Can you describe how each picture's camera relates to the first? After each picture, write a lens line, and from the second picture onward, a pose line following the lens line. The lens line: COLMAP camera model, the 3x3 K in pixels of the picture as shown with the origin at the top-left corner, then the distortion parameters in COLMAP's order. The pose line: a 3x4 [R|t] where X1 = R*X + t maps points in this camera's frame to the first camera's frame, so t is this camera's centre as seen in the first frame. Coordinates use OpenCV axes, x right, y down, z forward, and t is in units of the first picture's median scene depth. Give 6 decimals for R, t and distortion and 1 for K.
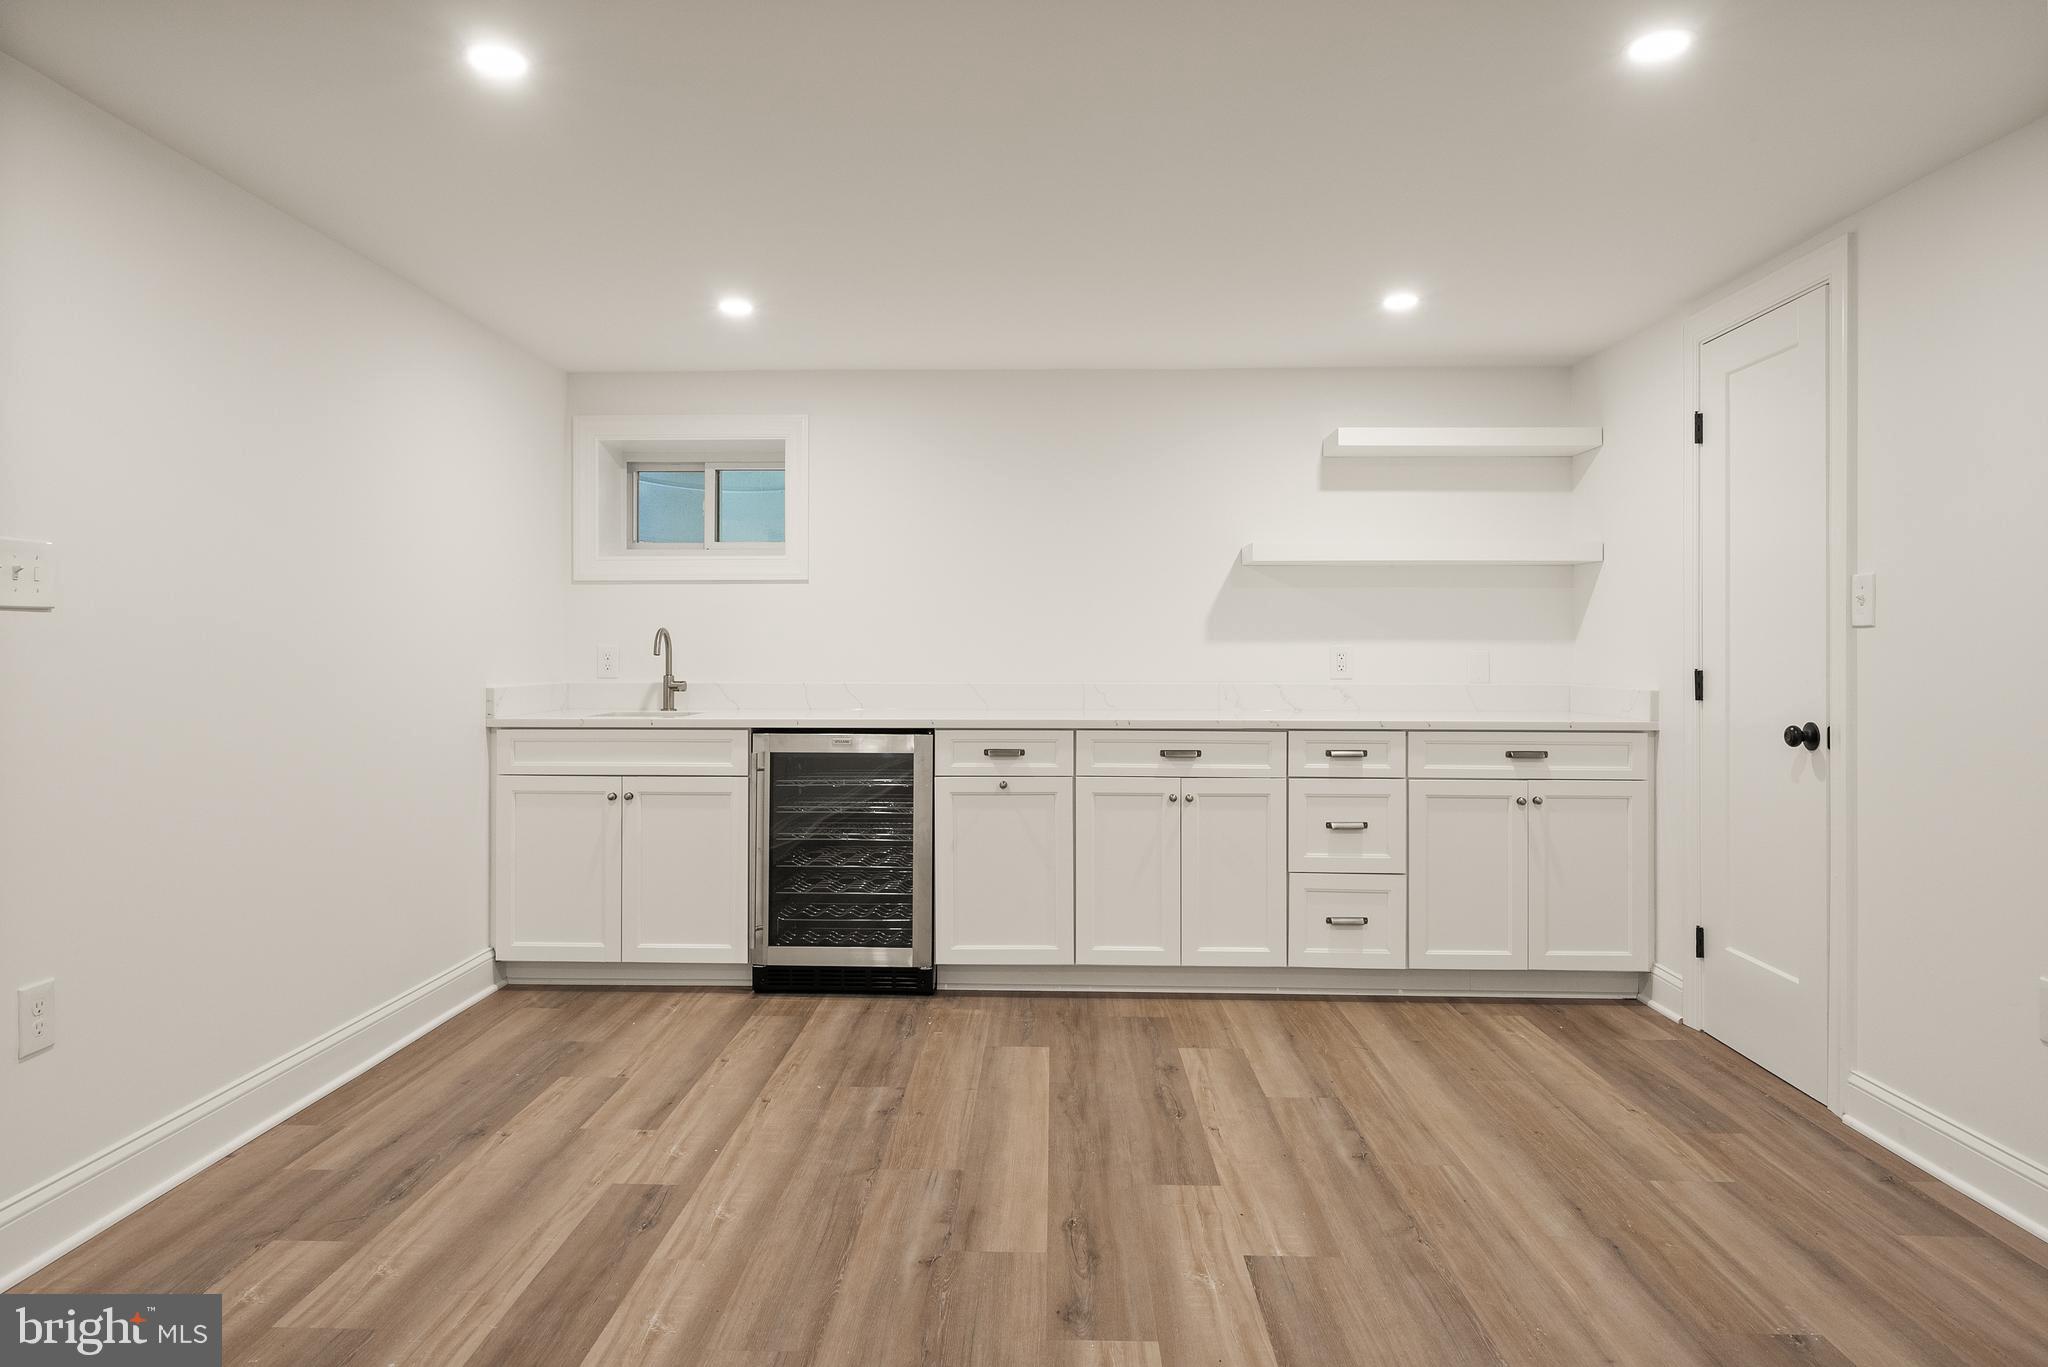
lens RADIAL K [[1209.9, 0, 1024.0], [0, 1209.9, 683.5], [0, 0, 1]] dist [0.002992, 0.000056]
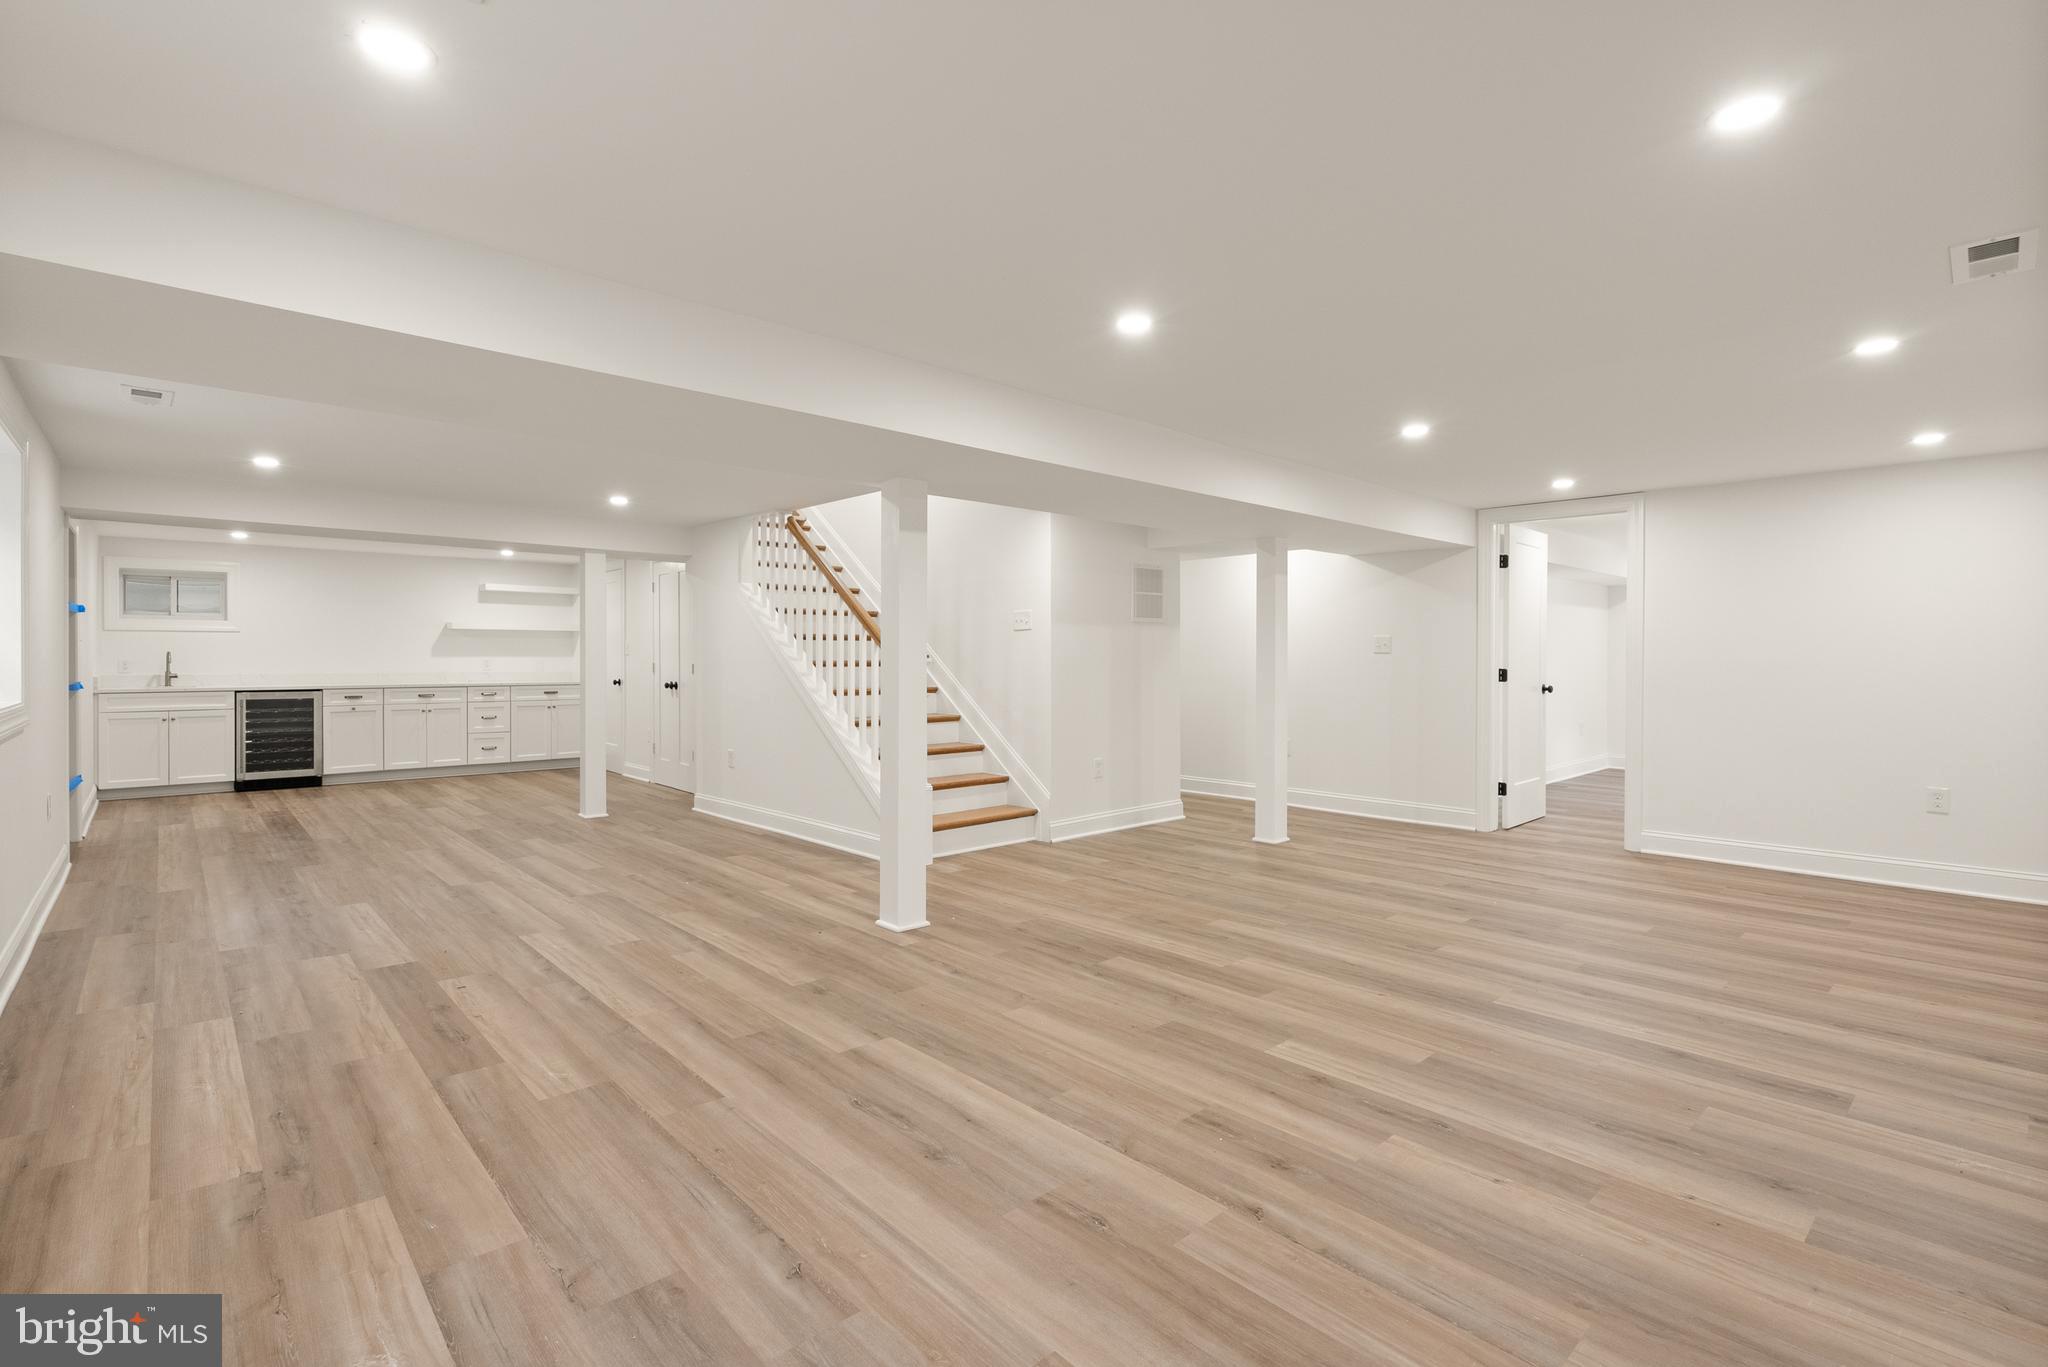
lens RADIAL K [[949.1, 0, 1021.6], [0, 949.1, 667.9], [0, 0, 1]] dist [0.003656, 0.000420]
pose [[0.741659, -0.009304, 0.670713, -0.345357], [0.010786, 0.999940, 0.001944, 0.001234], [-0.670691, 0.005792, 0.741715, -1.686650]]
